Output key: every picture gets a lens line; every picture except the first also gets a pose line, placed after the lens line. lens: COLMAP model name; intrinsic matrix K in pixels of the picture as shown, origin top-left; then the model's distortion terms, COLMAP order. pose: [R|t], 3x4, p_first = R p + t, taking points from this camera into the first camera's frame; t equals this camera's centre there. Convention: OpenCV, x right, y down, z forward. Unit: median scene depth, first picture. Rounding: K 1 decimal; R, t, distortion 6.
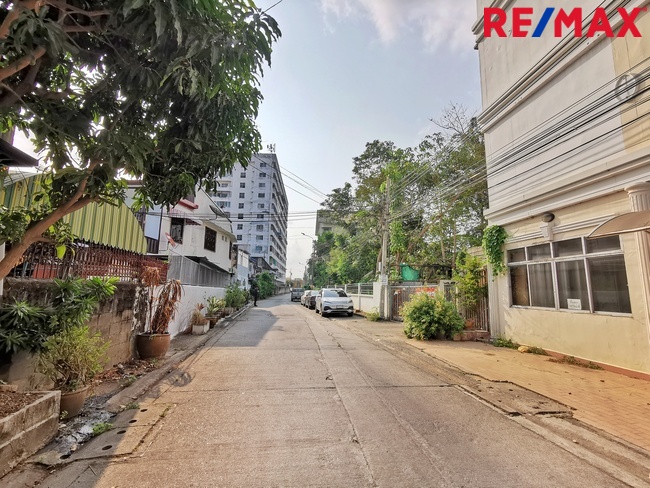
lens RADIAL K [[323.9, 0, 325.6], [0, 323.9, 243.3], [0, 0, 1]] dist [-0.014655, 0.000208]
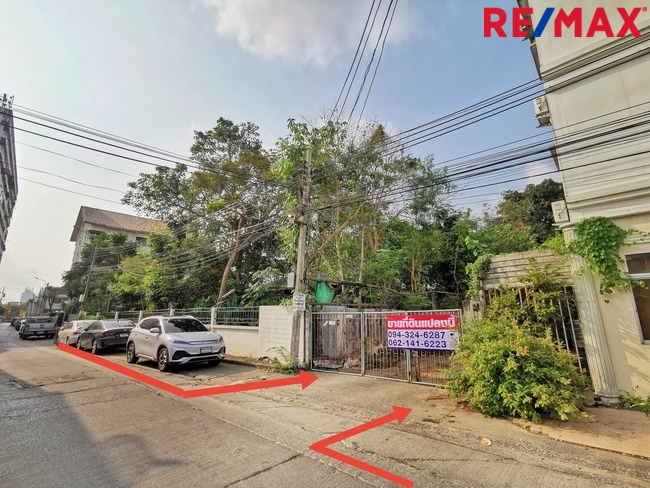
lens RADIAL K [[323.9, 0, 323.3], [0, 323.9, 240.0], [0, 0, 1]] dist [-0.014655, 0.000208]
pose [[0.771150, 0.138719, 0.621358, -0.124186], [-0.082177, 0.989497, -0.118919, 0.041964], [-0.631328, 0.040643, 0.774450, 0.315450]]
